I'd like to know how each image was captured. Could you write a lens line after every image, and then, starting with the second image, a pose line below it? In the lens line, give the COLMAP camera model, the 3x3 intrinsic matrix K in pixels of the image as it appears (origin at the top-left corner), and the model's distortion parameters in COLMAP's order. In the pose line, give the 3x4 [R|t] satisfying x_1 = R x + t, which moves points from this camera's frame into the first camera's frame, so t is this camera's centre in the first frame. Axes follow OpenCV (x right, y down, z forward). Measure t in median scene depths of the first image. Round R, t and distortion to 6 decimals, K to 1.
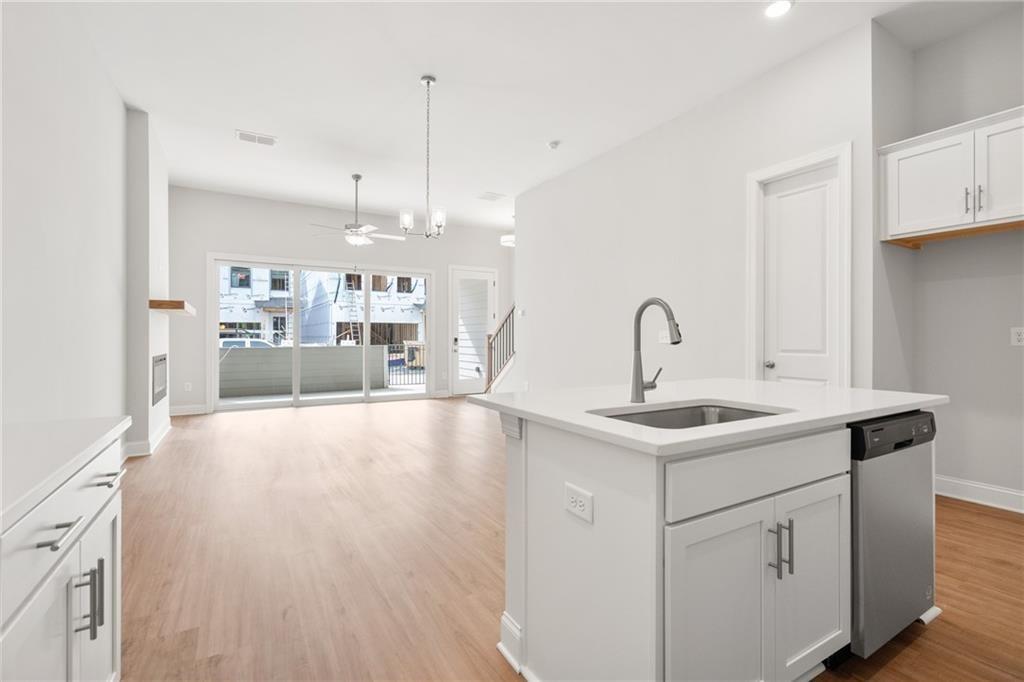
lens RADIAL K [[459.6, 0, 512.8], [0, 459.6, 338.1], [0, 0, 1]] dist [-0.000250, 0.000053]
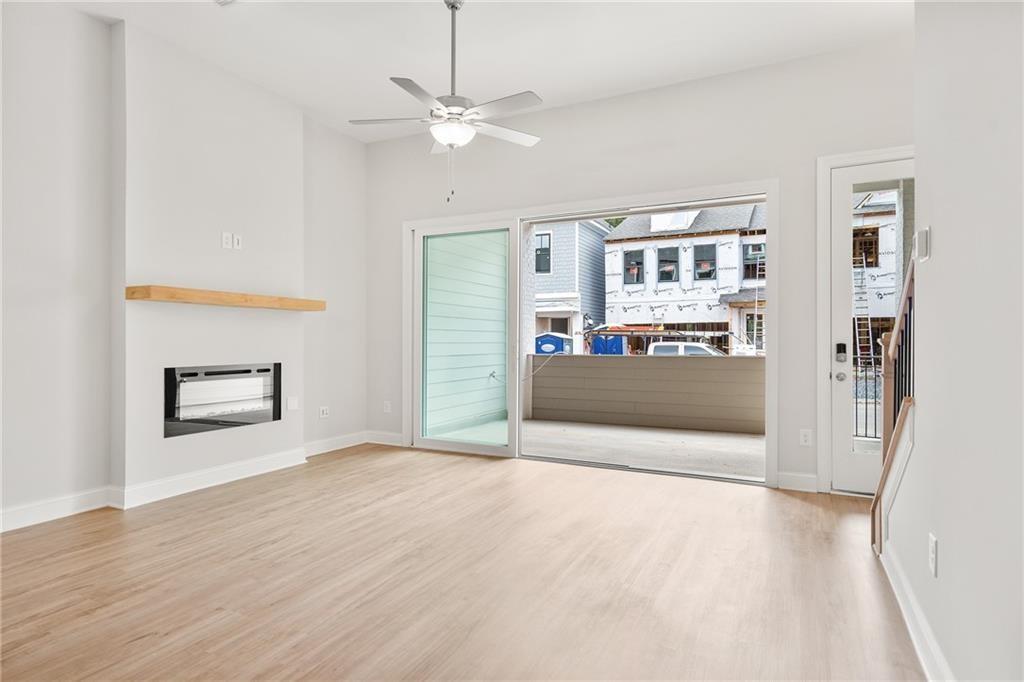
lens RADIAL K [[553.1, 0, 502.5], [0, 553.1, 339.7], [0, 0, 1]] dist [-0.000899, -0.000273]
pose [[0.539040, -0.001949, -0.842278, 0.087944], [-0.001619, 0.999993, -0.003349, 0.000001], [0.842279, 0.003169, 0.539033, 0.391736]]
